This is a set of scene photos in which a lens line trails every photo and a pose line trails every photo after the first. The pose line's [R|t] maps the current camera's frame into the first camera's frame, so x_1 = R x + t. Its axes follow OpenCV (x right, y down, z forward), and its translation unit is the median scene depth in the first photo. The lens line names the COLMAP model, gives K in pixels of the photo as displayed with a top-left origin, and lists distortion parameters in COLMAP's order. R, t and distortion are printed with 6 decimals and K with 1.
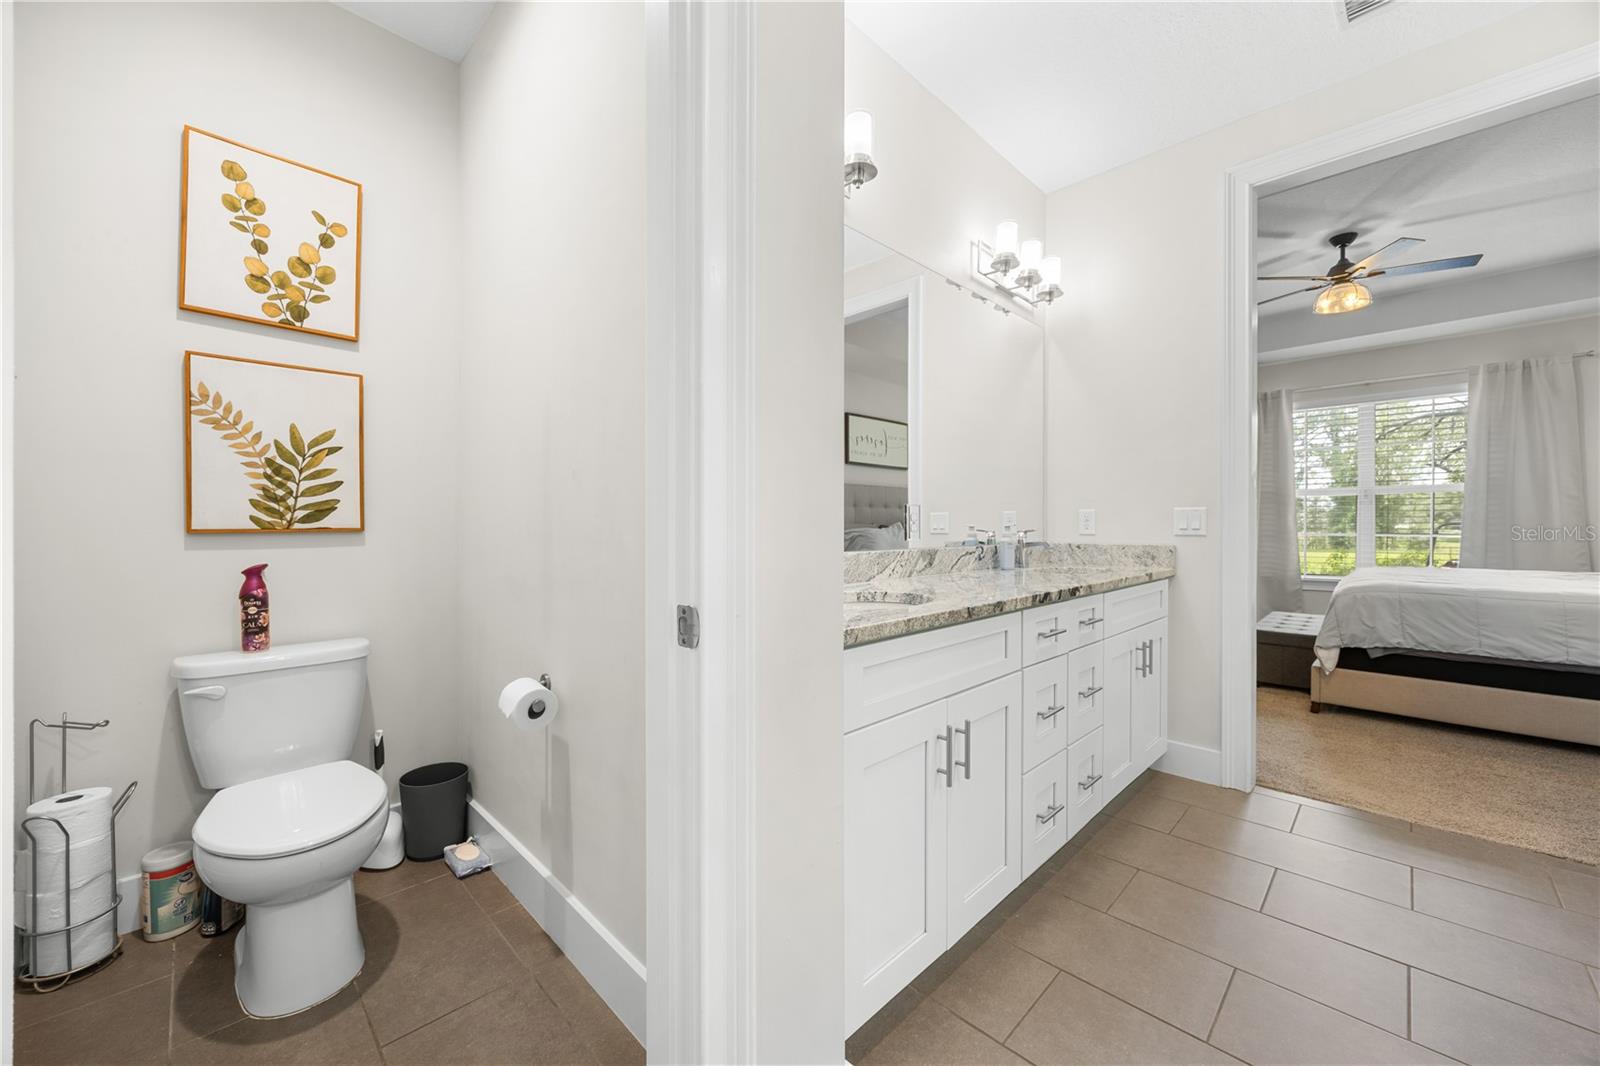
lens RADIAL K [[606.6, 0, 800.0], [0, 606.6, 533.0], [0, 0, 1]] dist [0.000275, -0.000001]
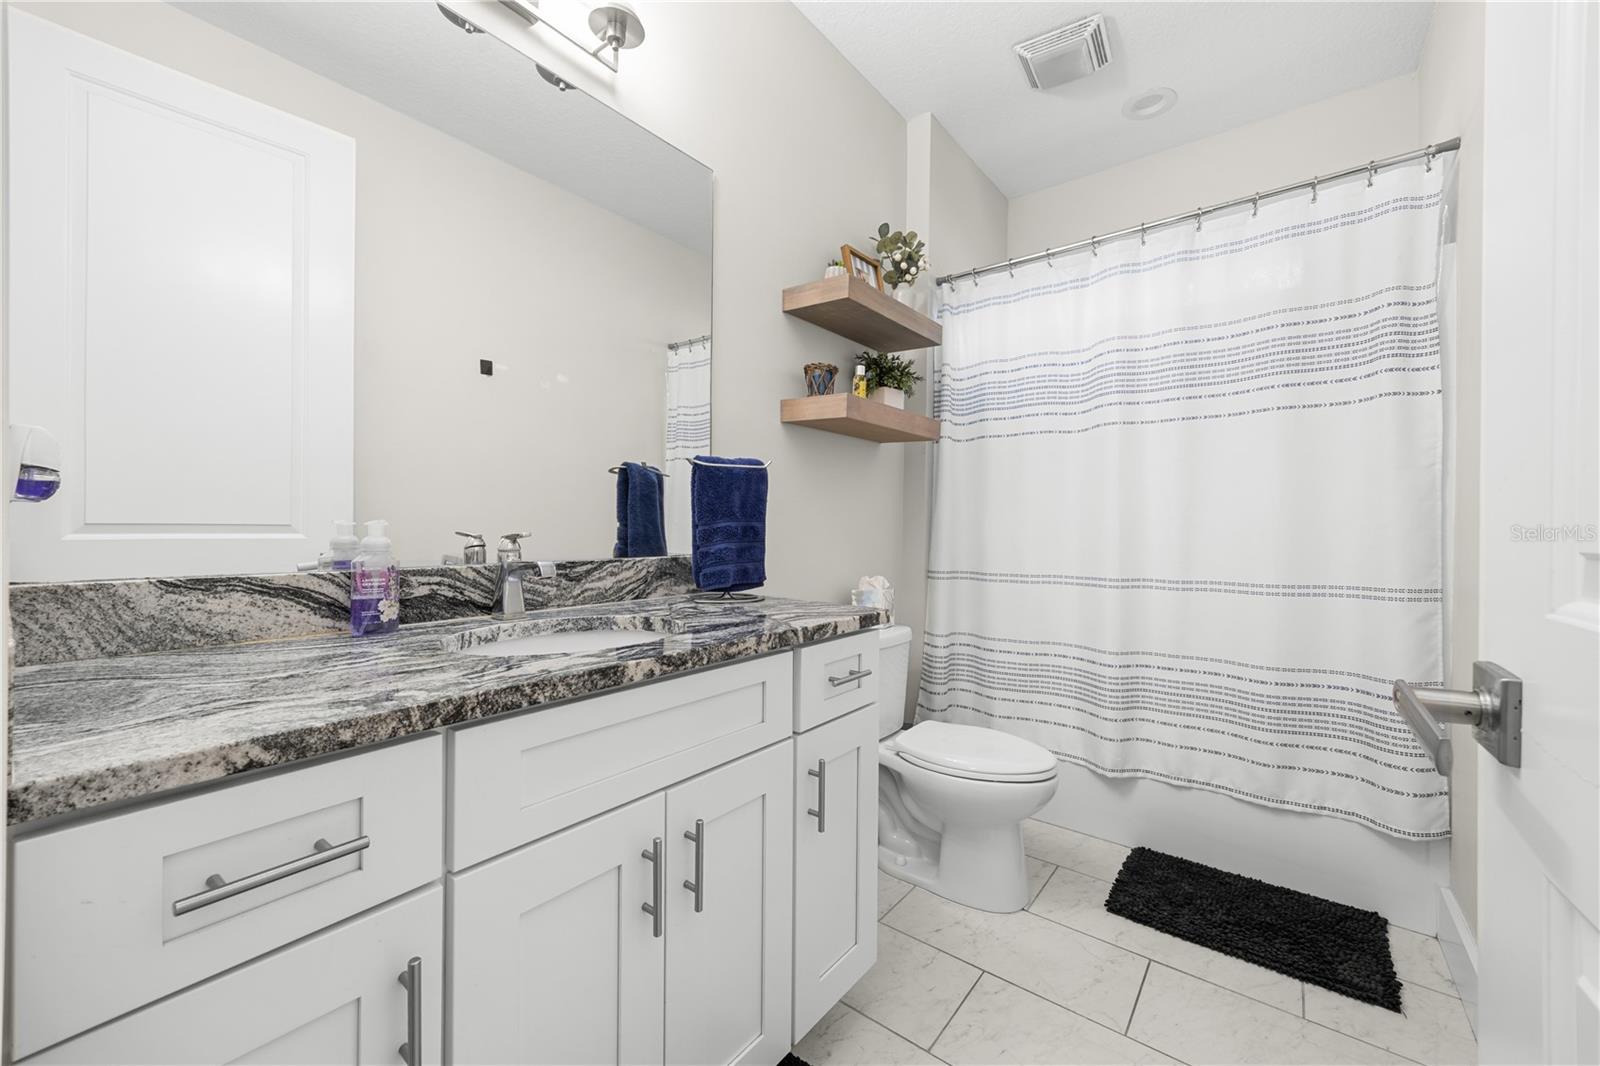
lens RADIAL K [[658.8, 0, 800.0], [0, 658.8, 533.0], [0, 0, 1]] dist [0.001087, 0.000097]
pose [[0.990446, 0.005782, 0.137781, 0.291225], [-0.006059, 0.999980, 0.001595, -0.004355], [-0.137769, -0.002415, 0.990461, 0.286071]]
